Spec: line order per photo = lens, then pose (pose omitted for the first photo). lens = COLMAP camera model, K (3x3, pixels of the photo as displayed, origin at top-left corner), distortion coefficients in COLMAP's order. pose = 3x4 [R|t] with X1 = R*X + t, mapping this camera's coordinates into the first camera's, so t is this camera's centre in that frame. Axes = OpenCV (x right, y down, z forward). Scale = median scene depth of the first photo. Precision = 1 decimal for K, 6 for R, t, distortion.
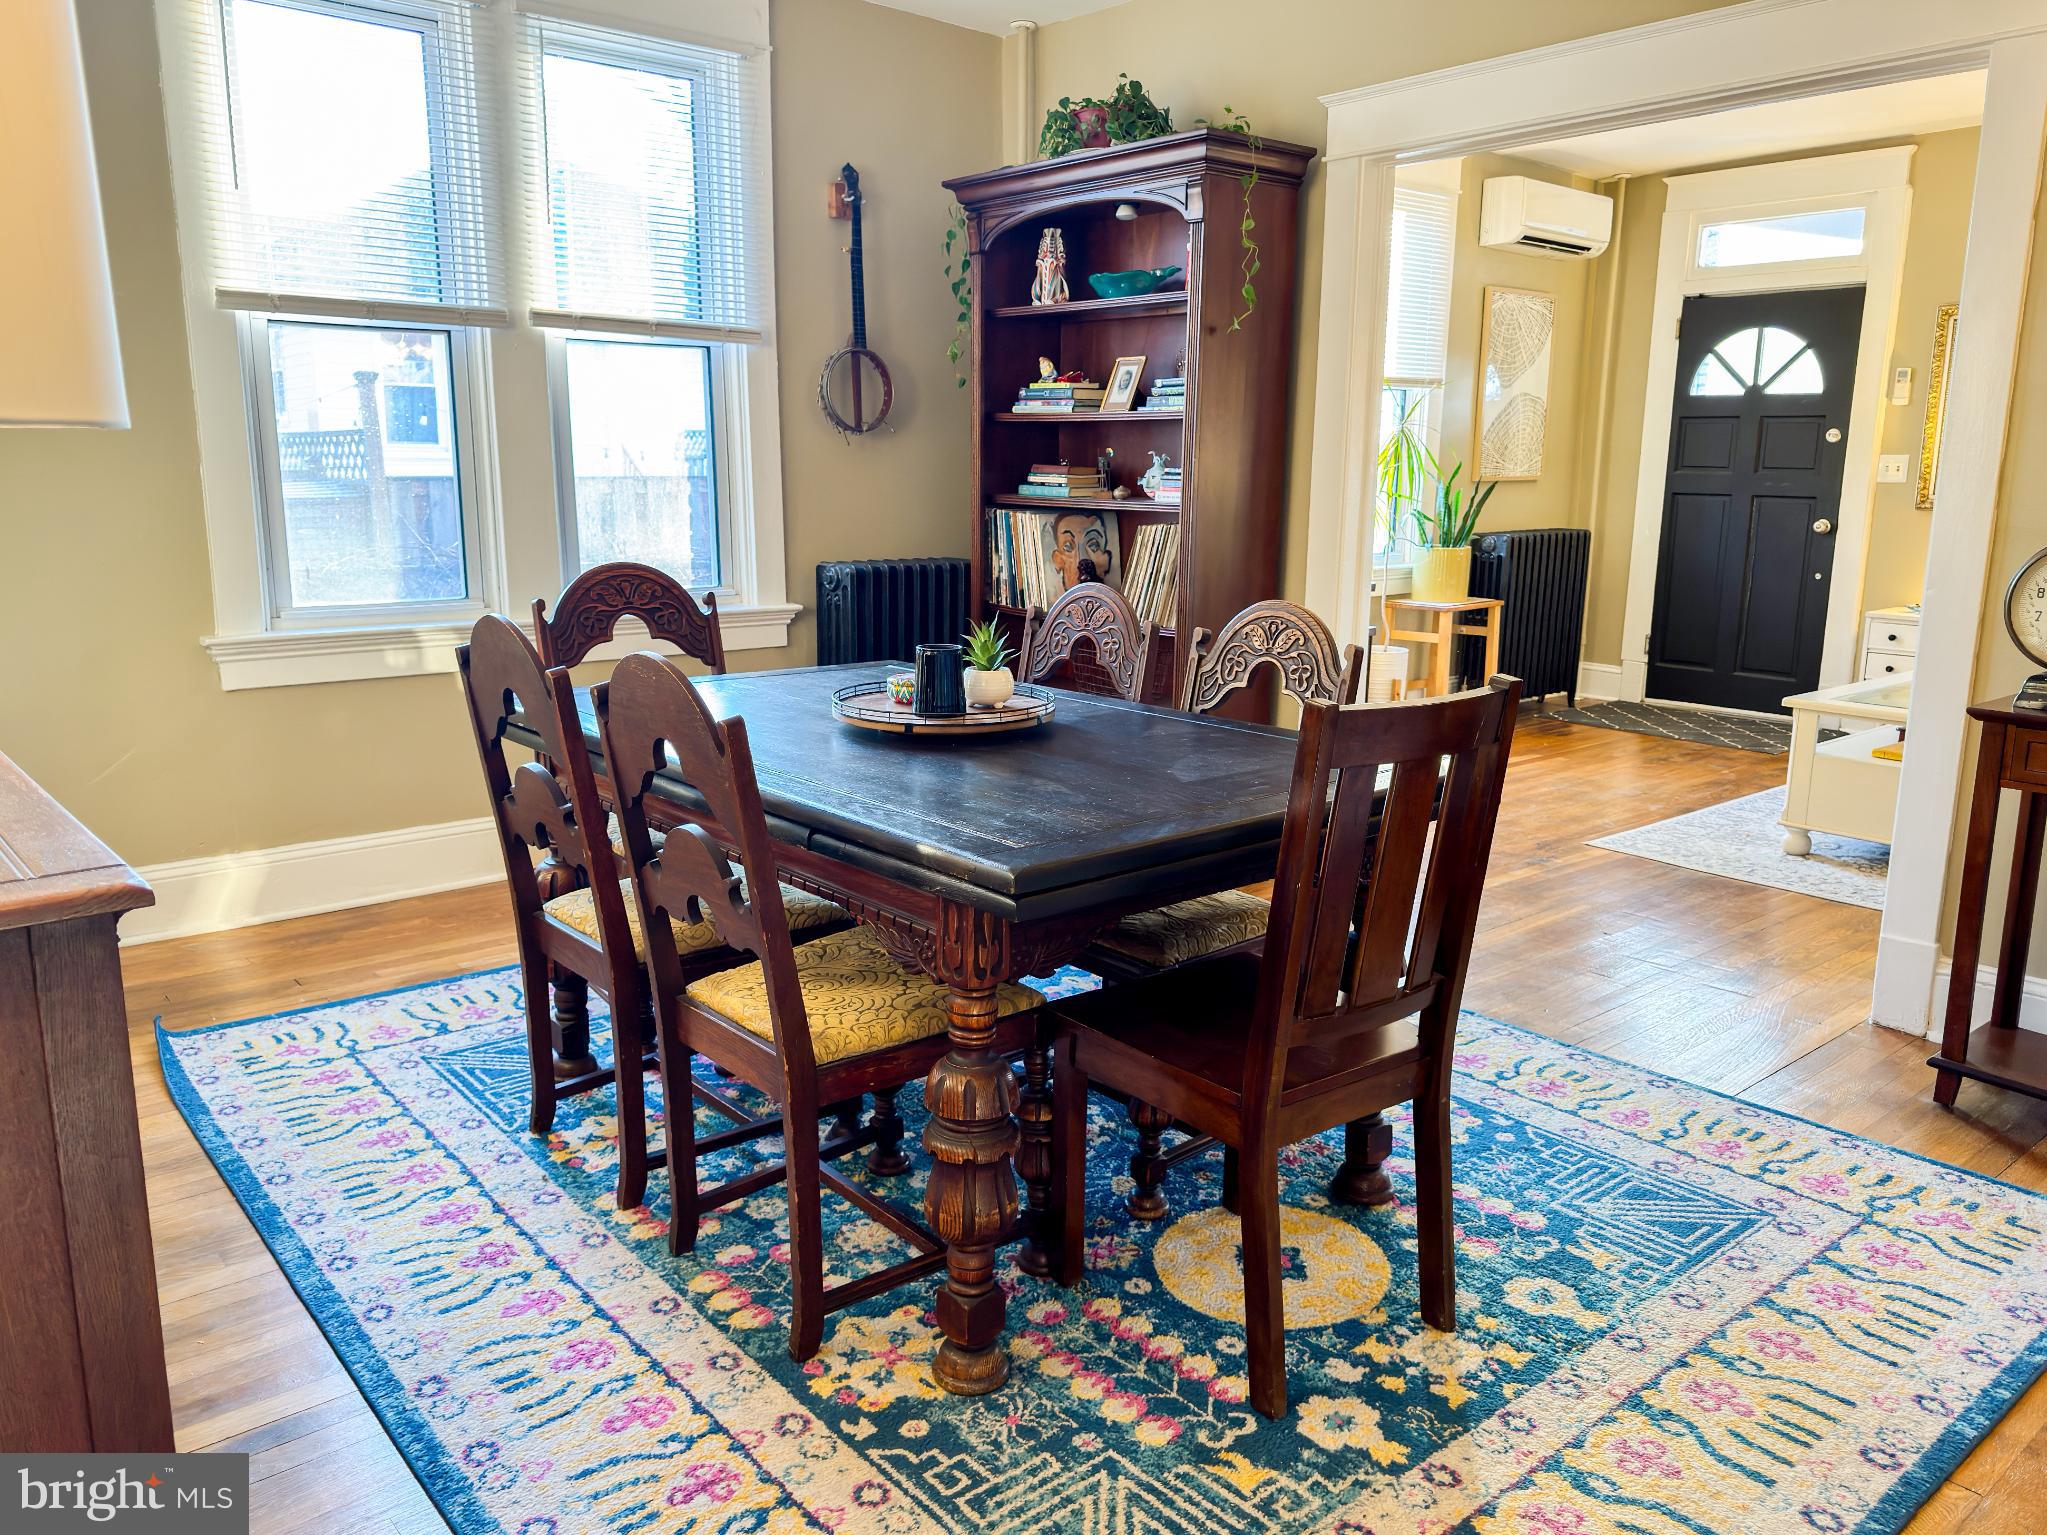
lens RADIAL K [[1485.8, 0, 1034.7], [0, 1485.8, 763.8], [0, 0, 1]] dist [-0.000863, -0.000927]
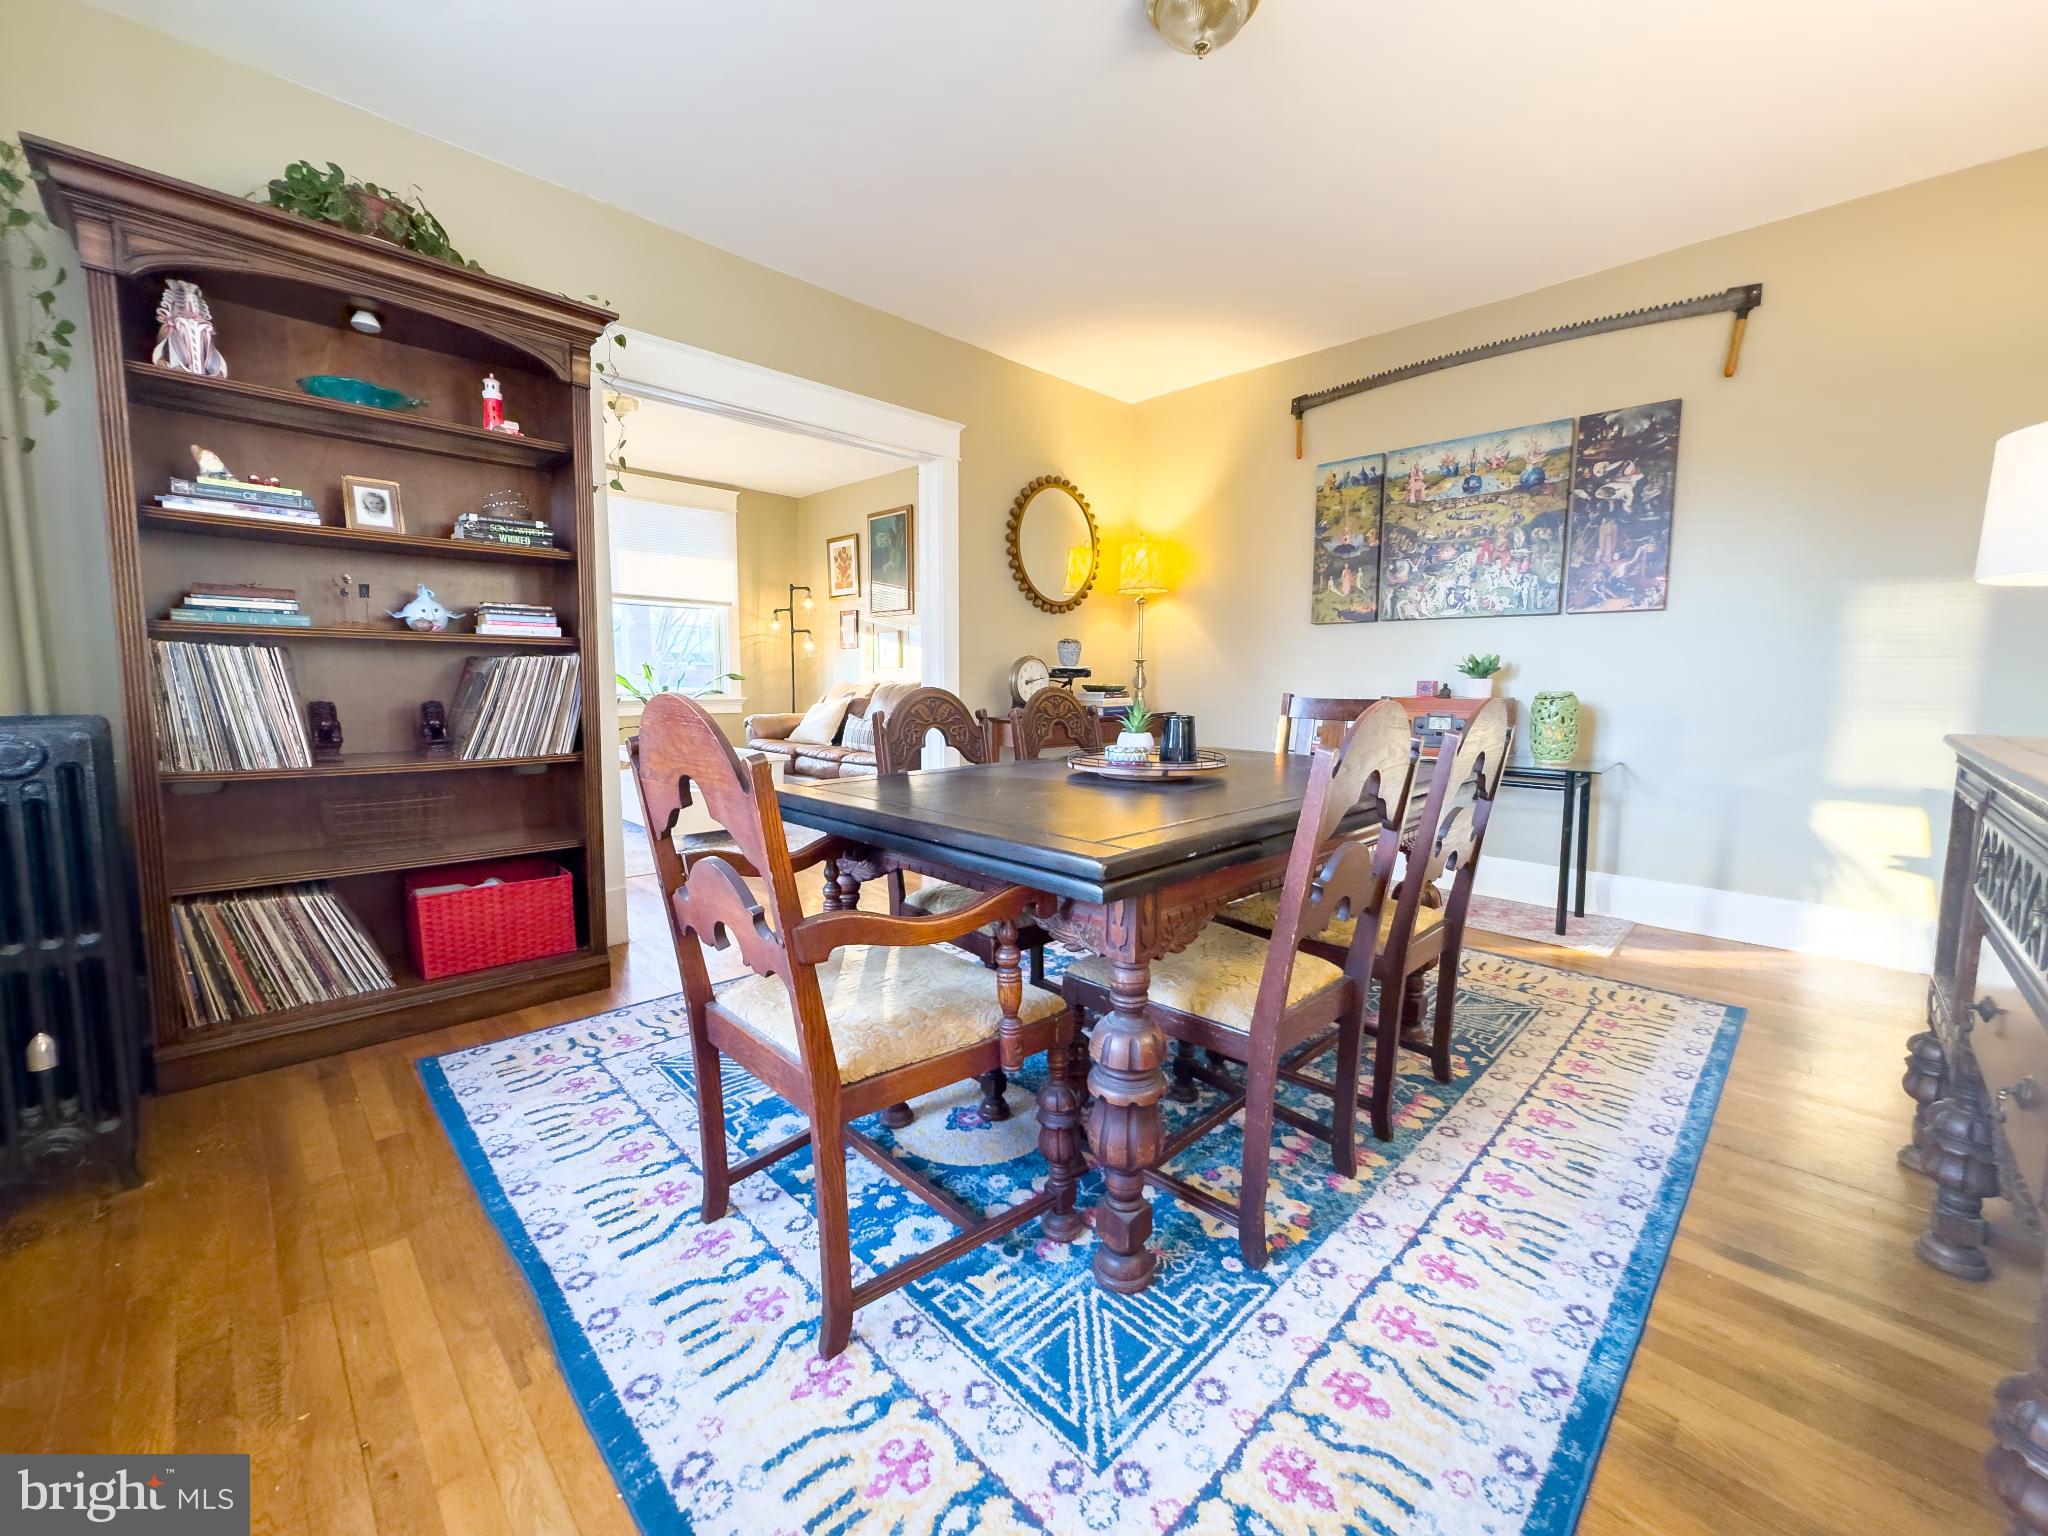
lens RADIAL K [[822.5, 0, 1016.9], [0, 822.5, 758.6], [0, 0, 1]] dist [-0.001605, -0.000541]
pose [[-0.074822, -0.109589, 0.991157, -0.587567], [0.189080, 0.974353, 0.122005, -0.111982], [-0.979107, 0.196537, -0.052182, 0.818966]]
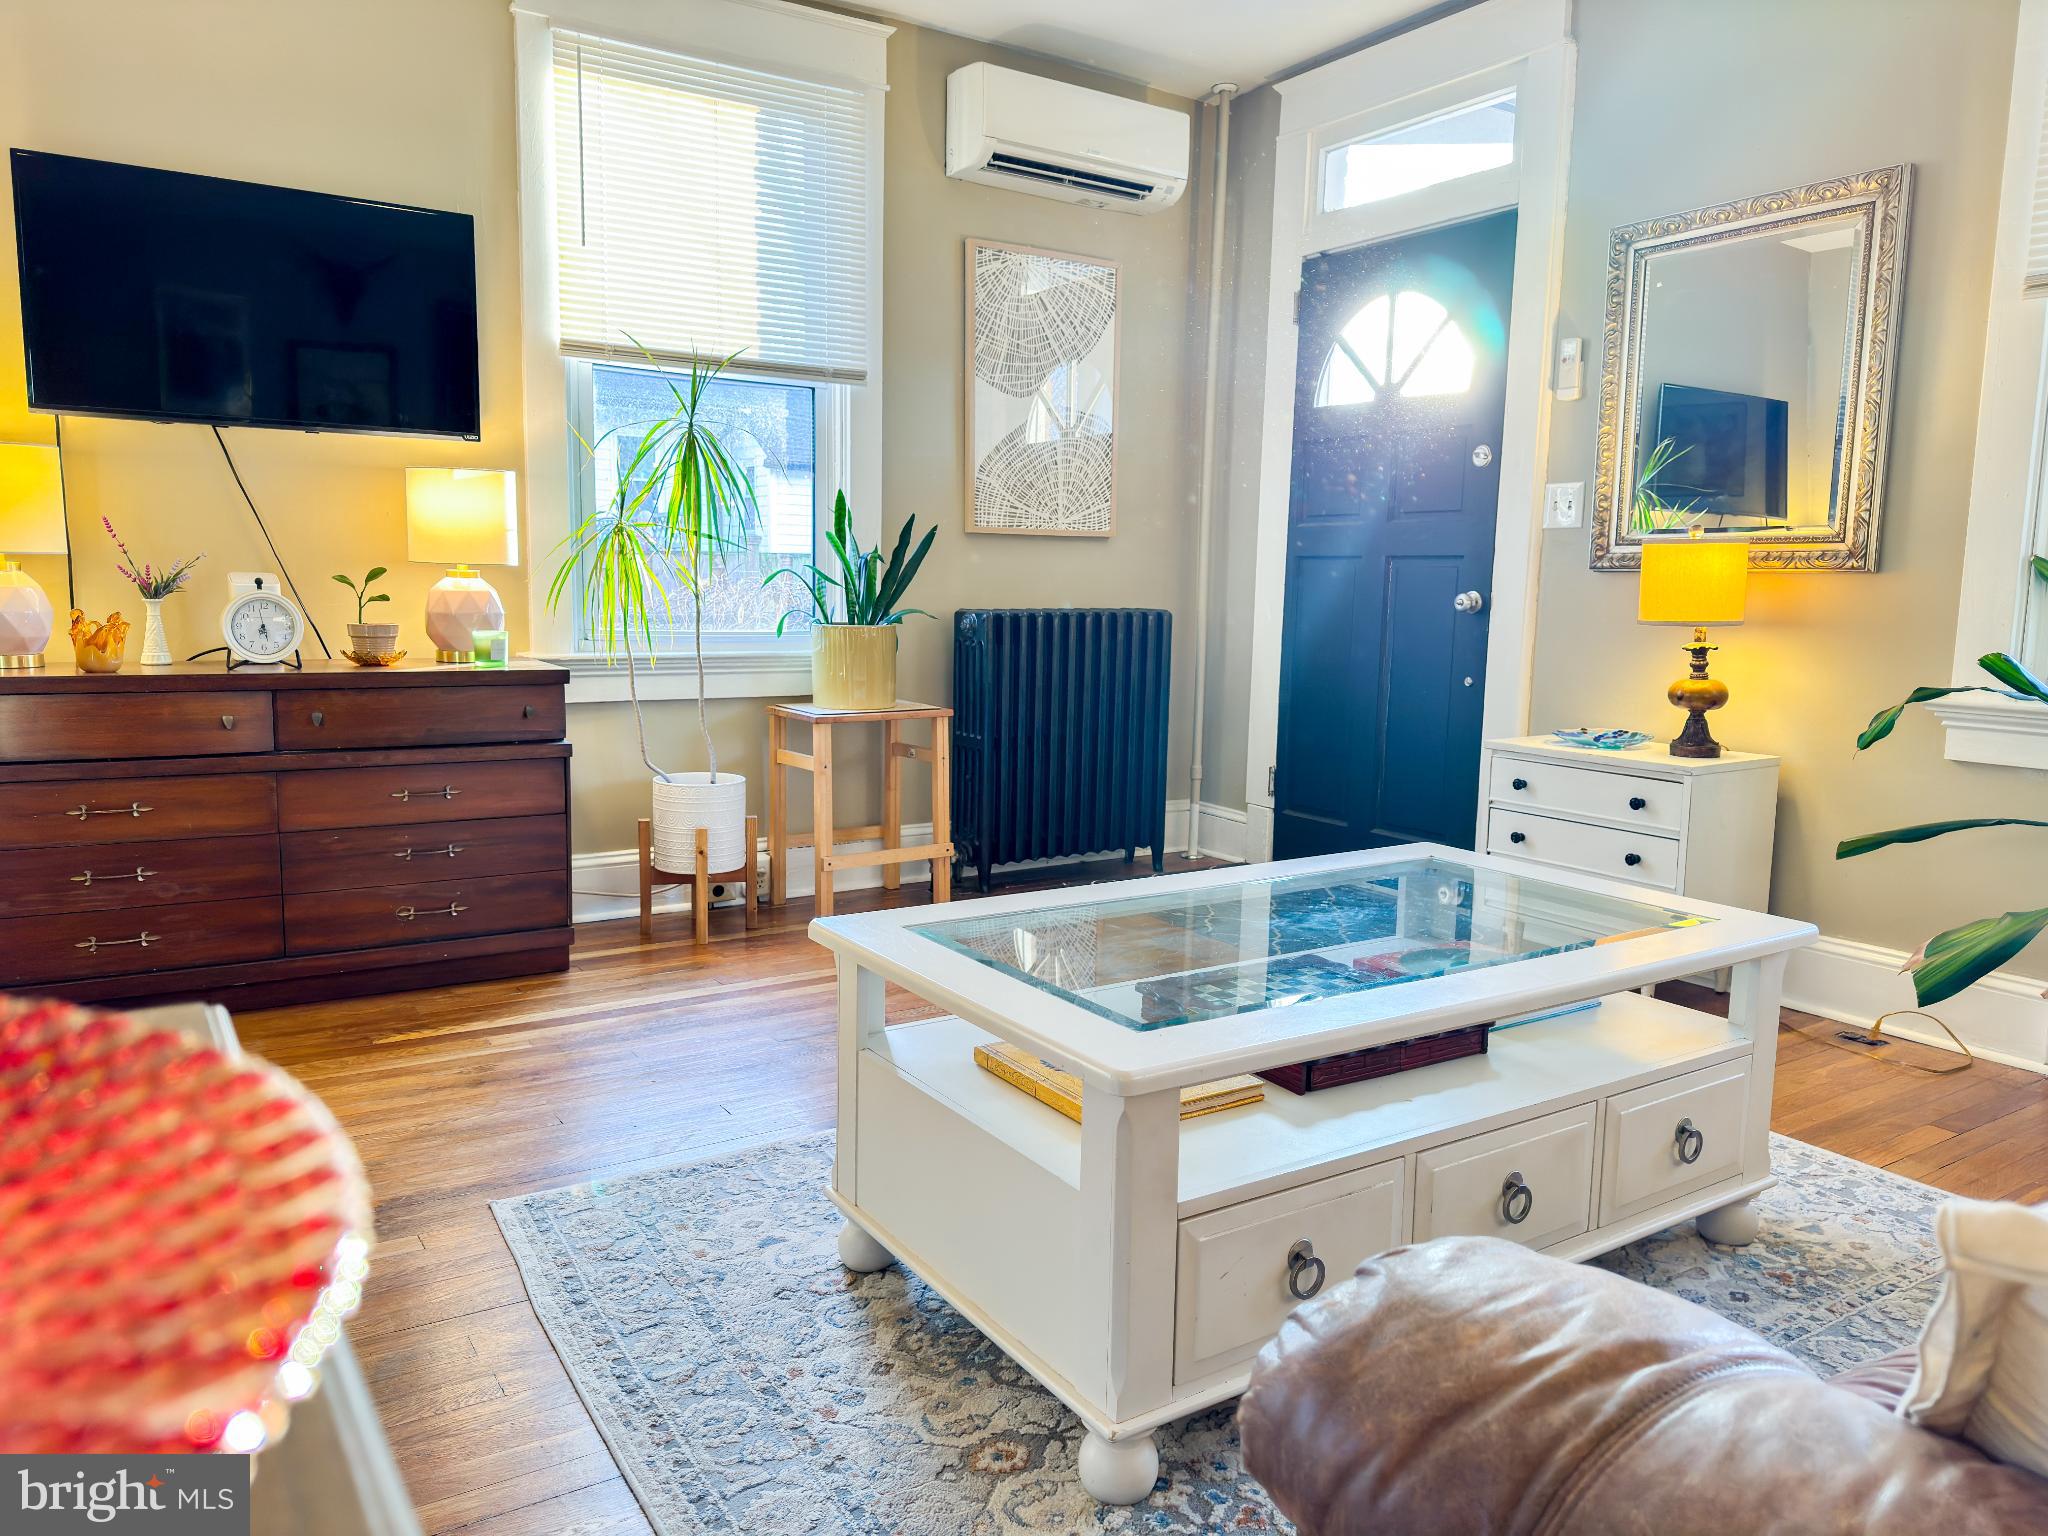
lens RADIAL K [[1429.5, 0, 1020.0], [0, 1429.5, 775.1], [0, 0, 1]] dist [0.004815, 0.000134]
pose [[0.991878, 0.027748, -0.124129, 0.779234], [-0.035942, 0.997285, -0.064271, -0.078068], [0.122009, 0.068210, 0.990182, 0.723137]]
